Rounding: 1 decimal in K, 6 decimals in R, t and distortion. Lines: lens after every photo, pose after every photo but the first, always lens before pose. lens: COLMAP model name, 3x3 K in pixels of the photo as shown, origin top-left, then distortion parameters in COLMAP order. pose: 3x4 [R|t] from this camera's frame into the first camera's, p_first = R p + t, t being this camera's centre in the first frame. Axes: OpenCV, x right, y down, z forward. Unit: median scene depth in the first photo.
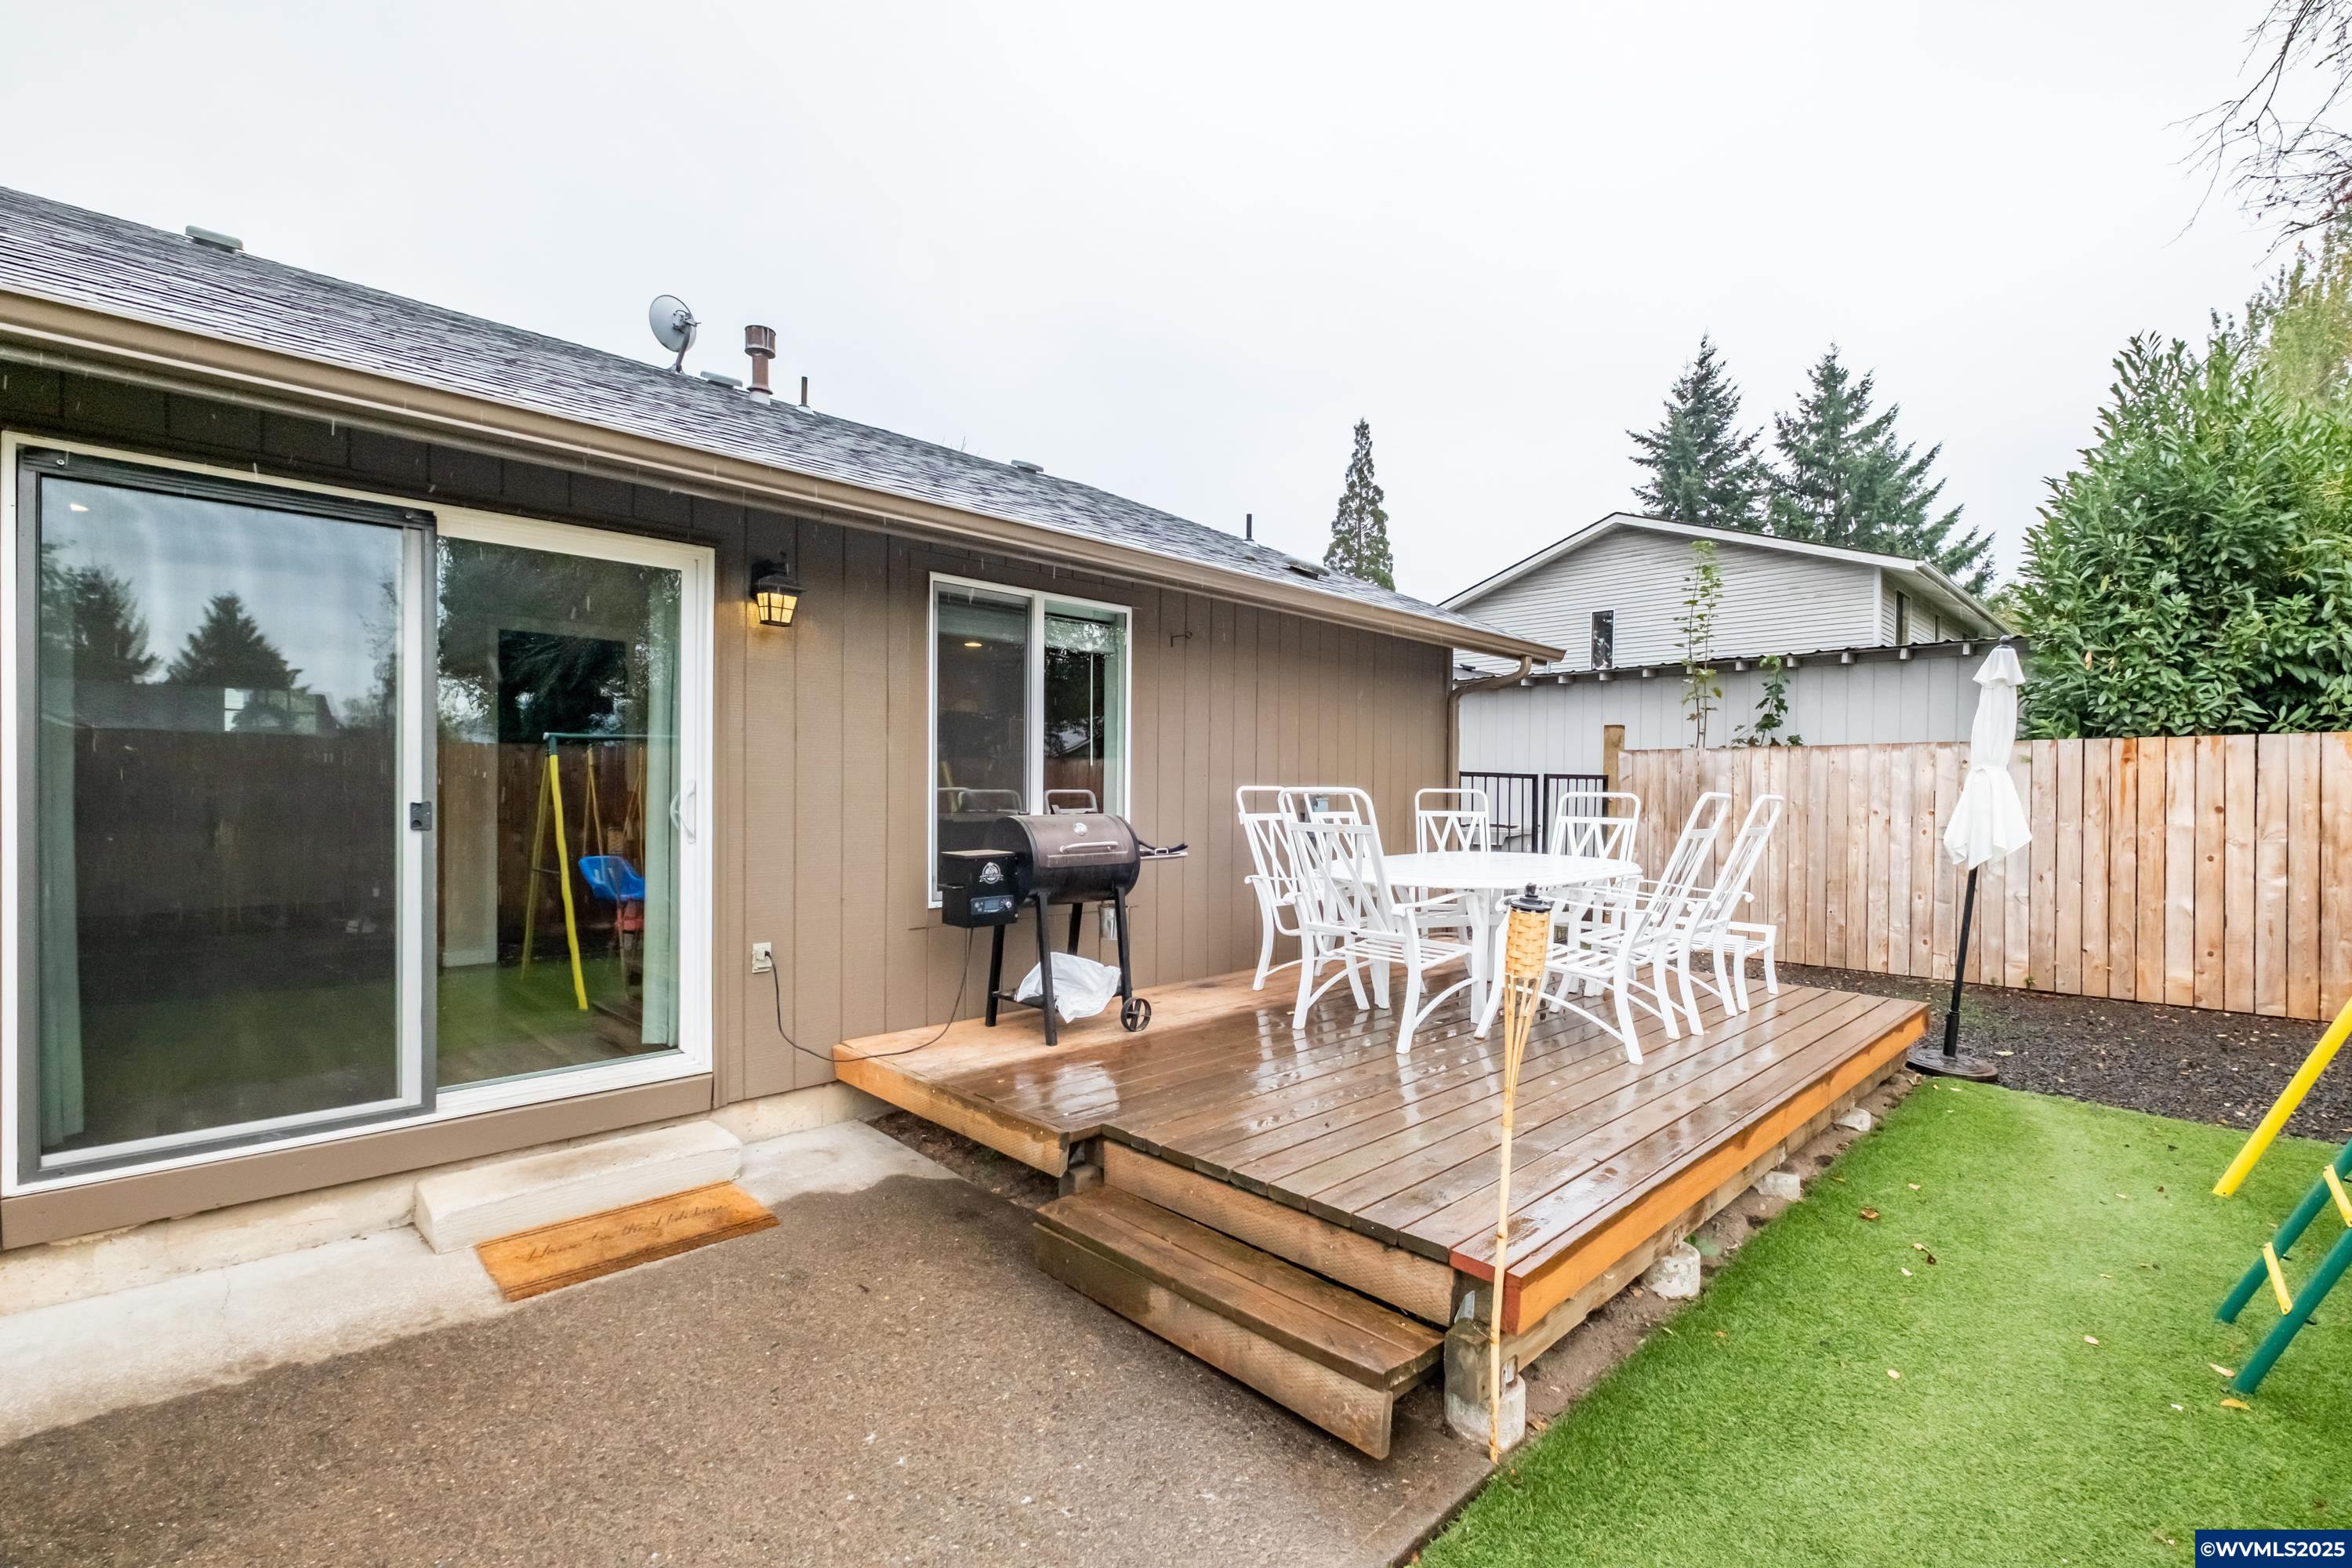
lens RADIAL K [[1028.9, 0, 1196.7], [0, 1028.9, 809.3], [0, 0, 1]] dist [0.001606, -0.004696]
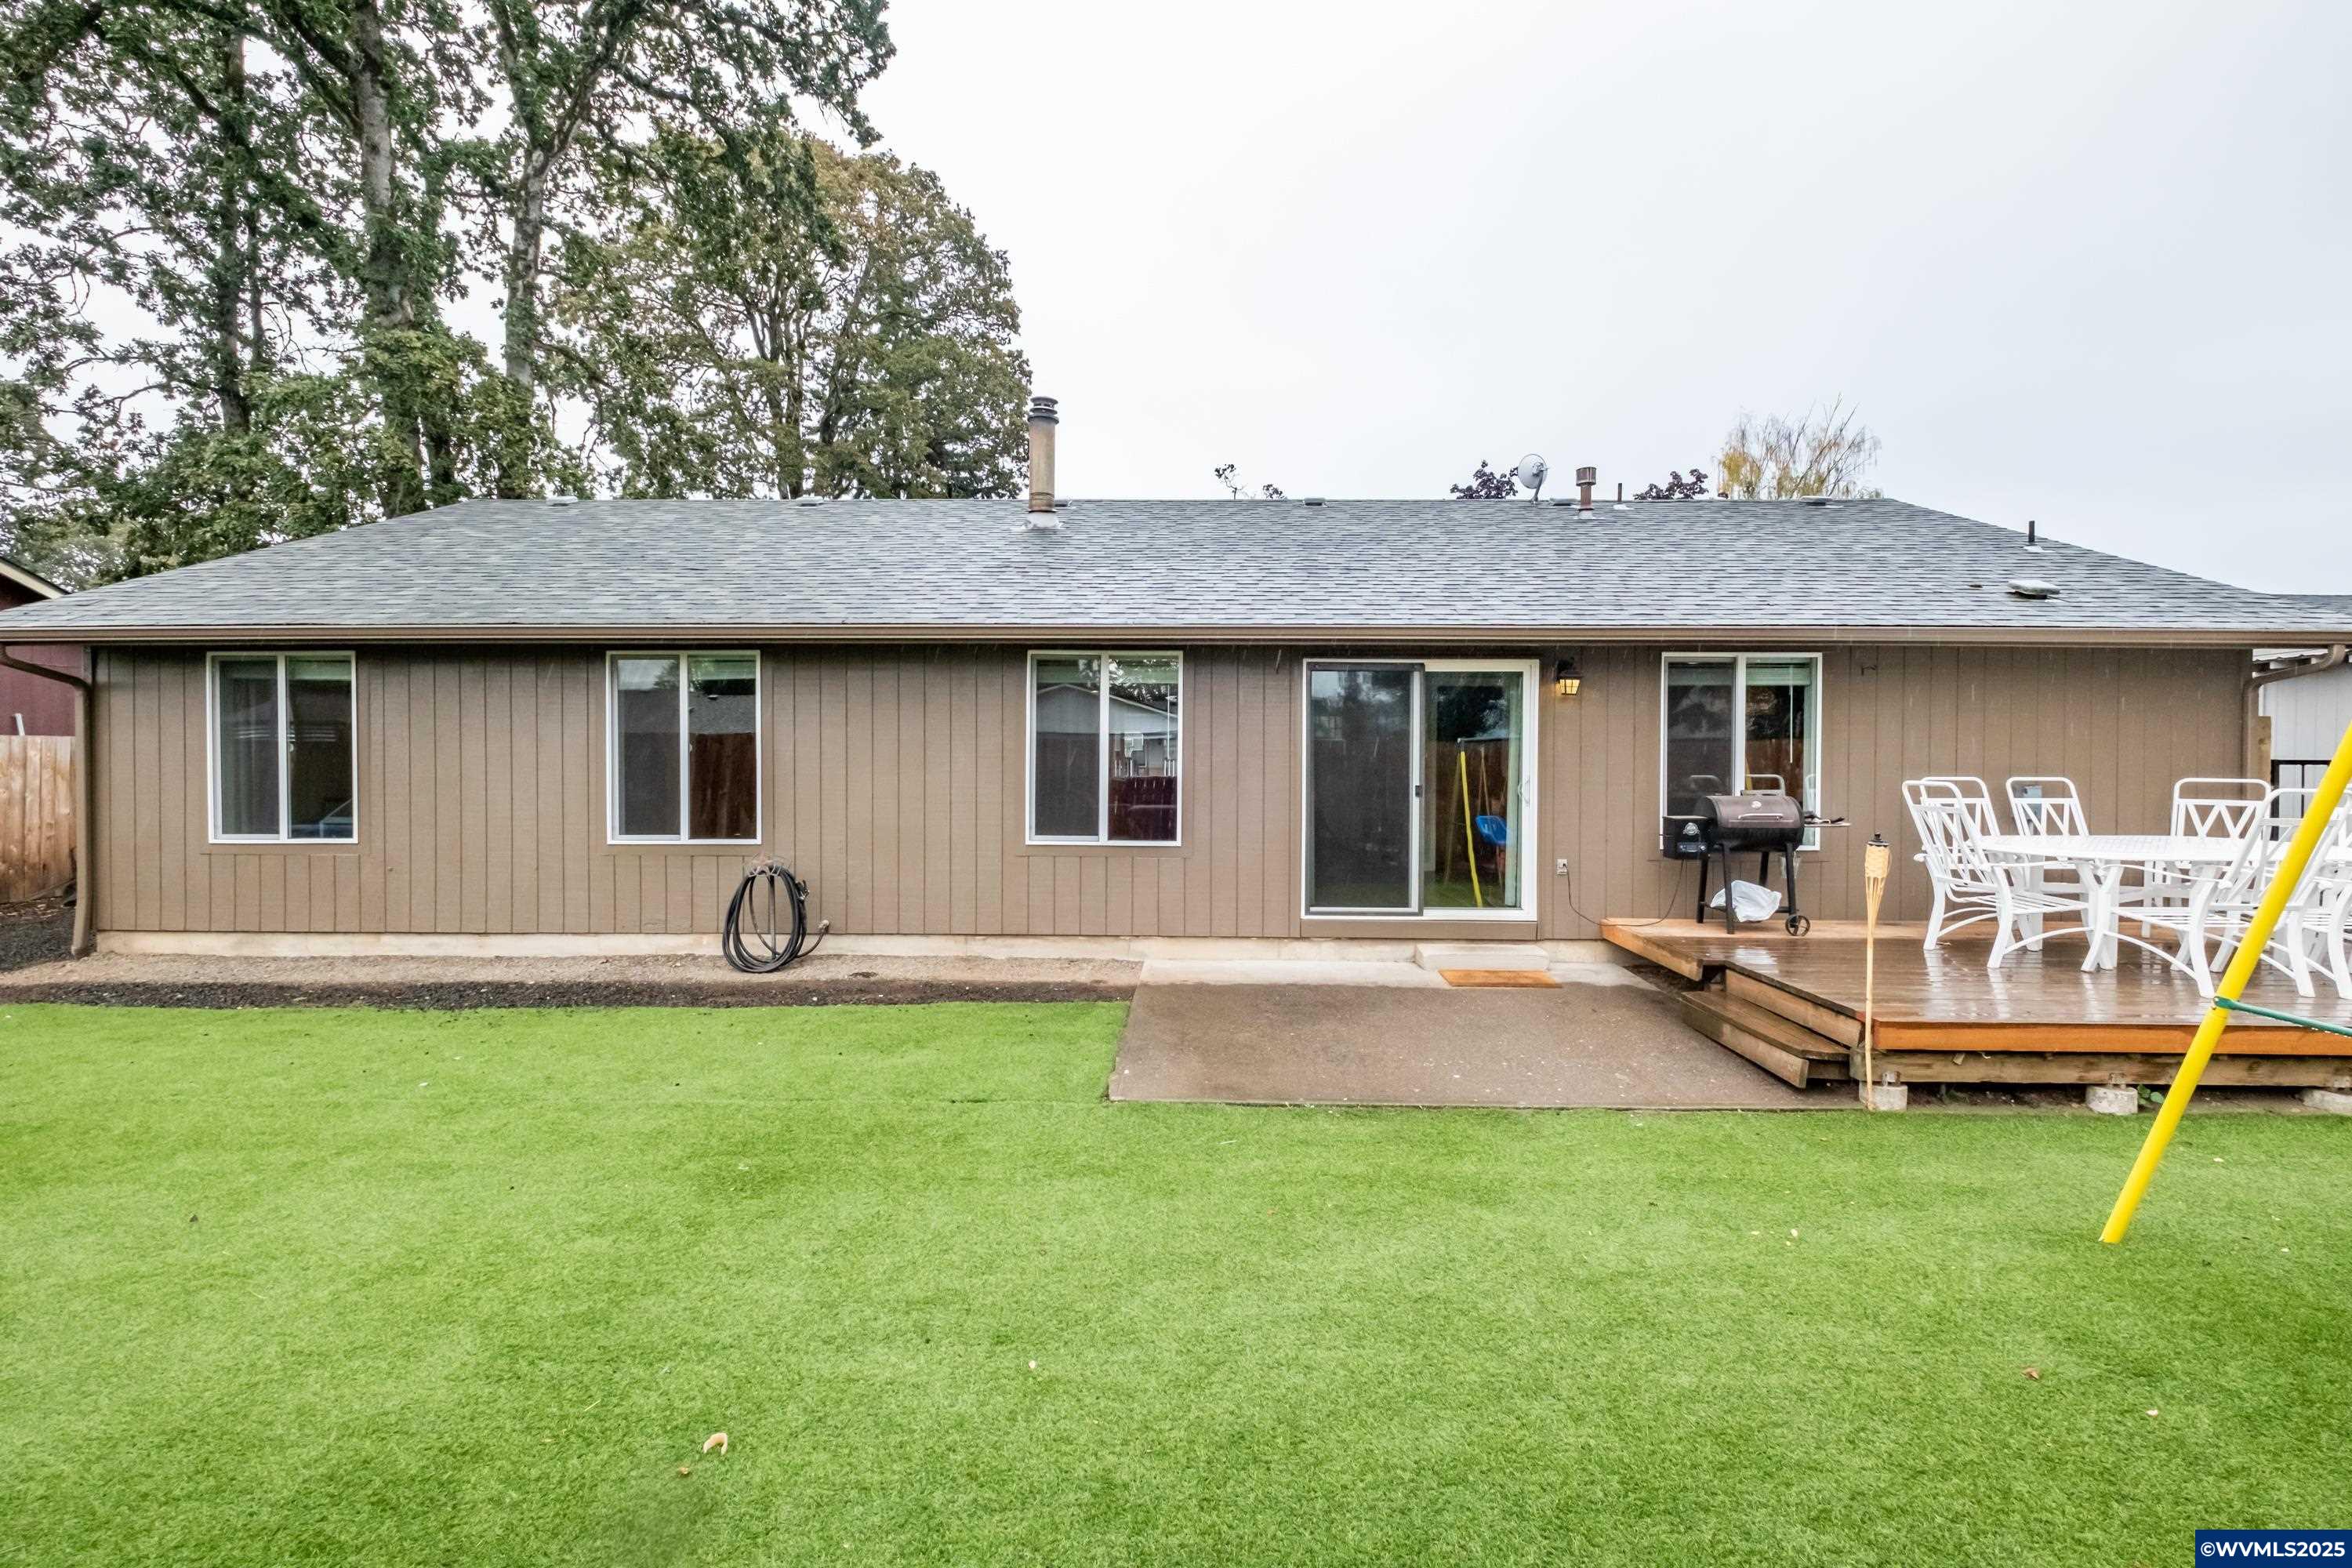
lens RADIAL K [[1028.9, 0, 1187.7], [0, 1028.9, 762.3], [0, 0, 1]] dist [0.001606, -0.004696]
pose [[0.688928, -0.003897, -0.724819, 0.309146], [-0.012064, 0.999785, -0.016843, -0.006824], [0.724729, 0.020348, 0.688733, -0.526939]]
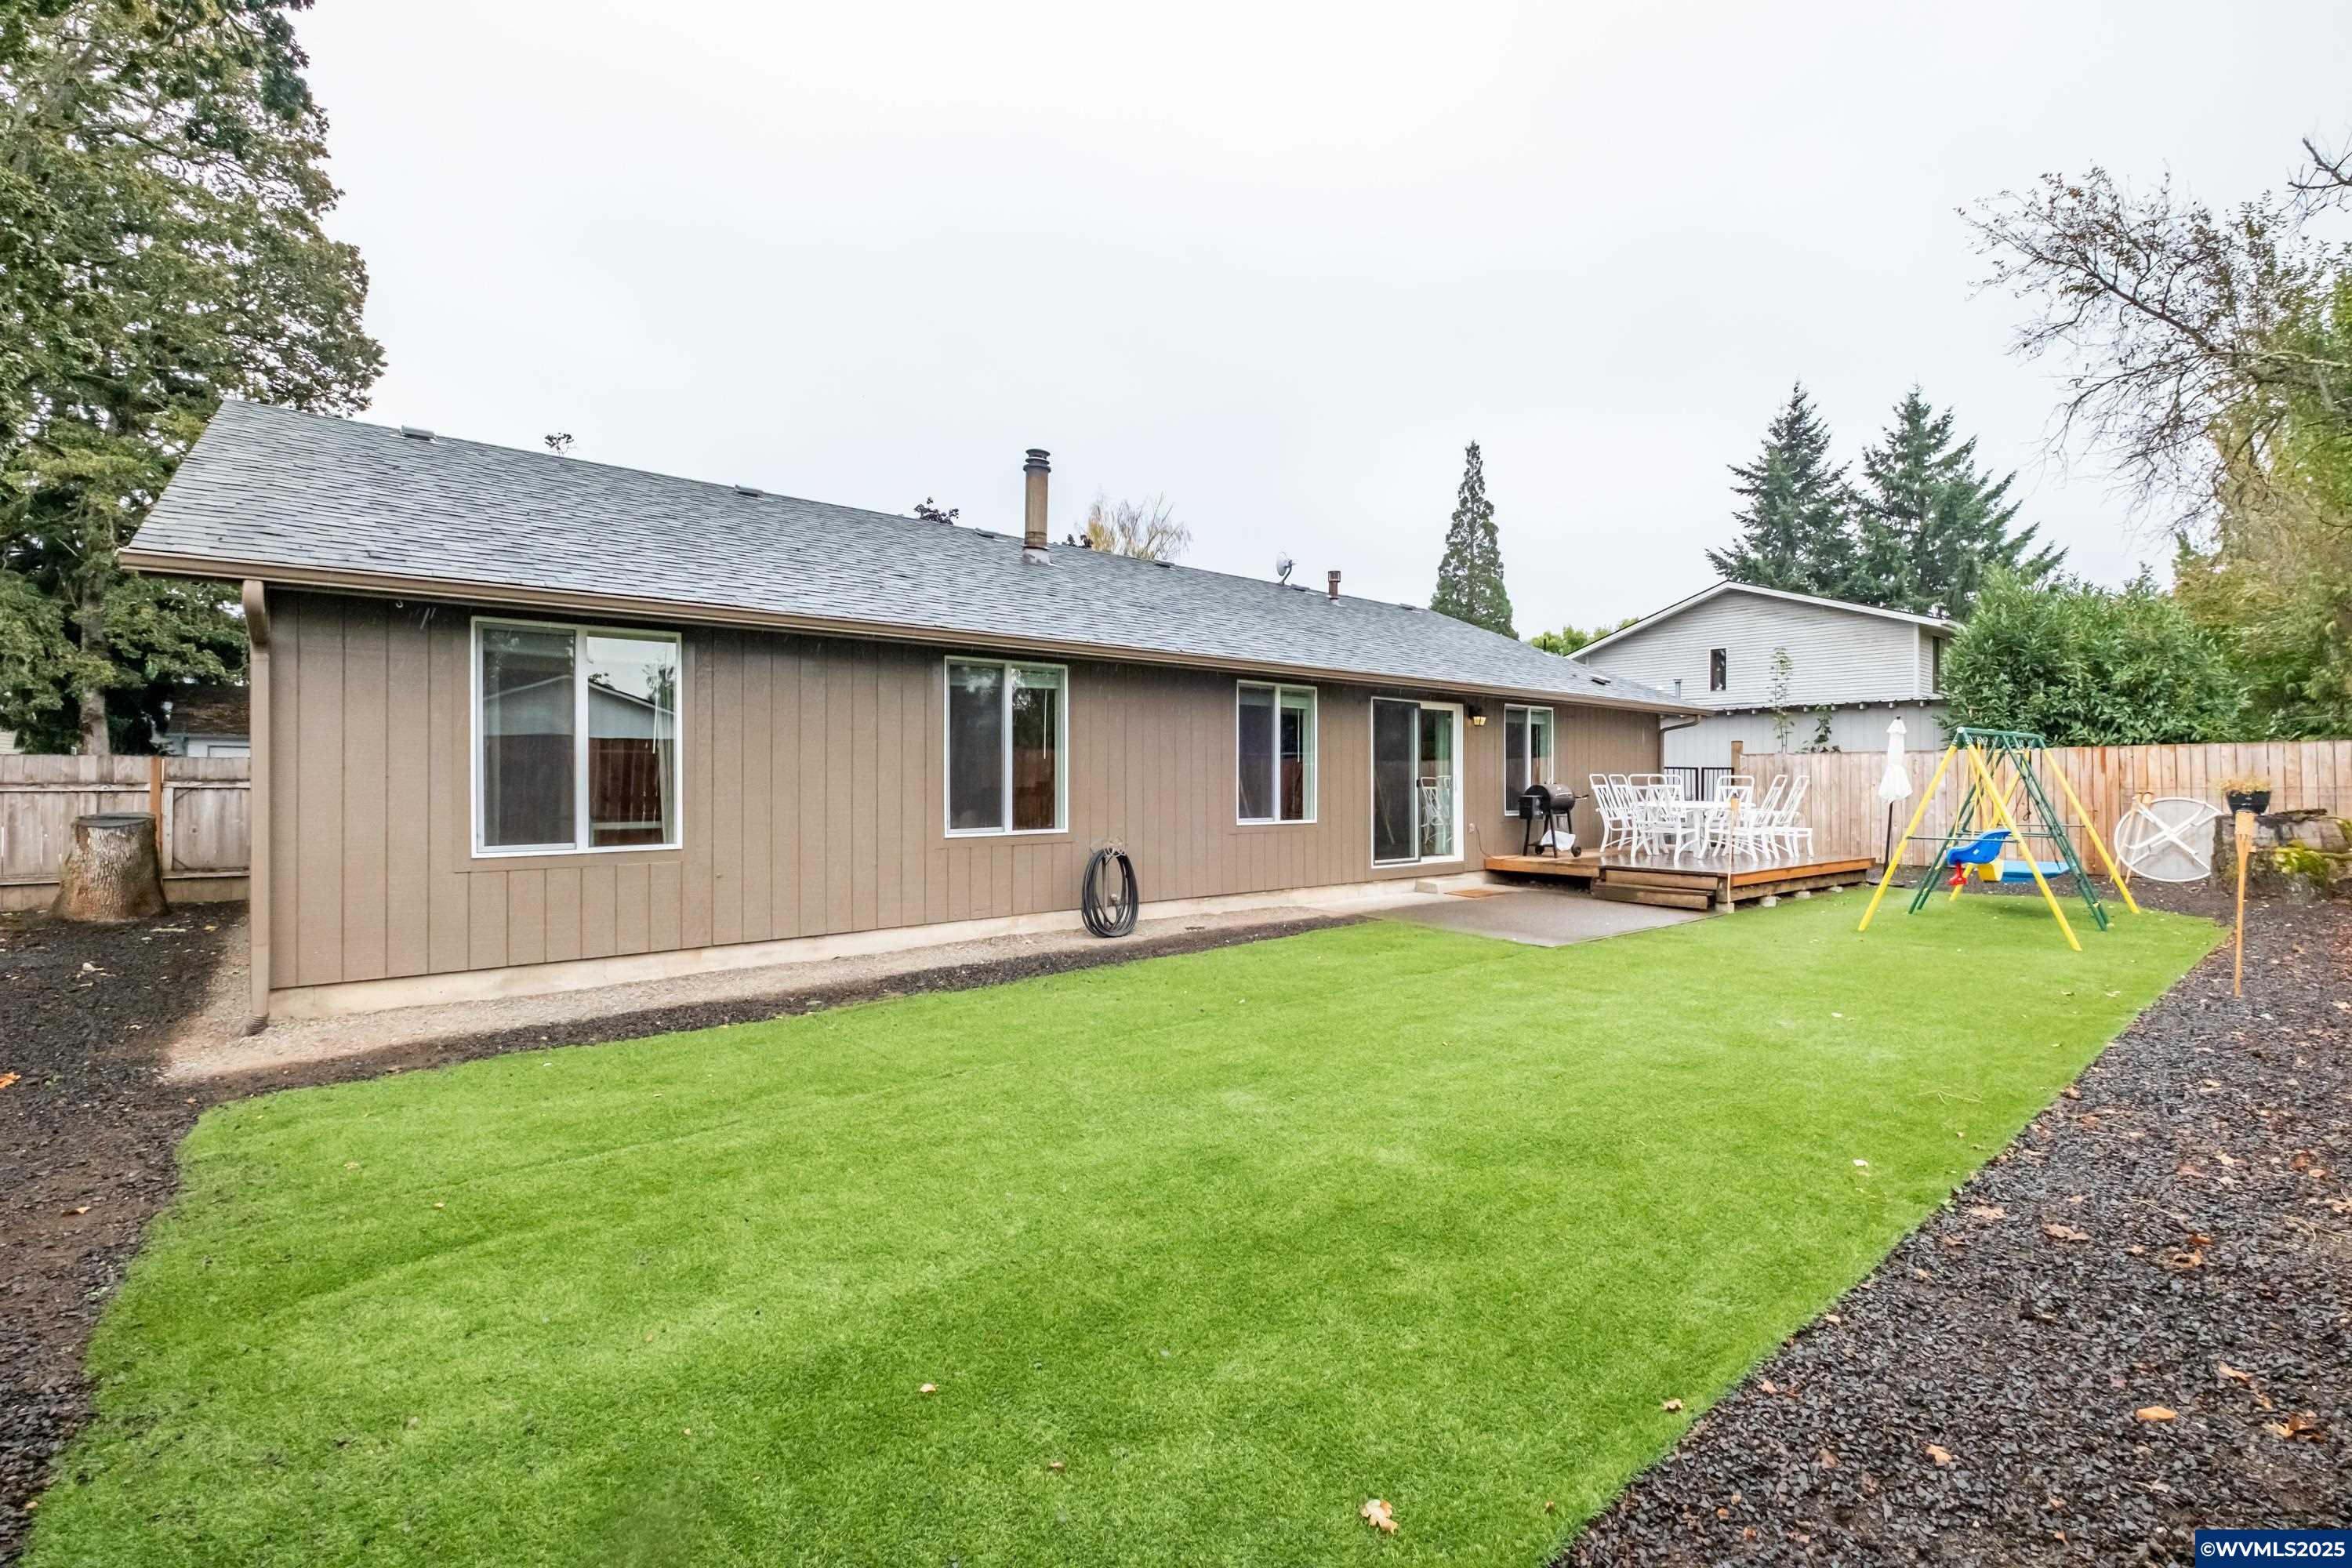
lens RADIAL K [[1028.9, 0, 1177.5], [0, 1028.9, 779.9], [0, 0, 1]] dist [0.001606, -0.004696]
pose [[0.995527, -0.006646, -0.094244, -0.654211], [0.004831, 0.999799, -0.019480, 0.032701], [0.094355, 0.018937, 0.995358, -1.454578]]
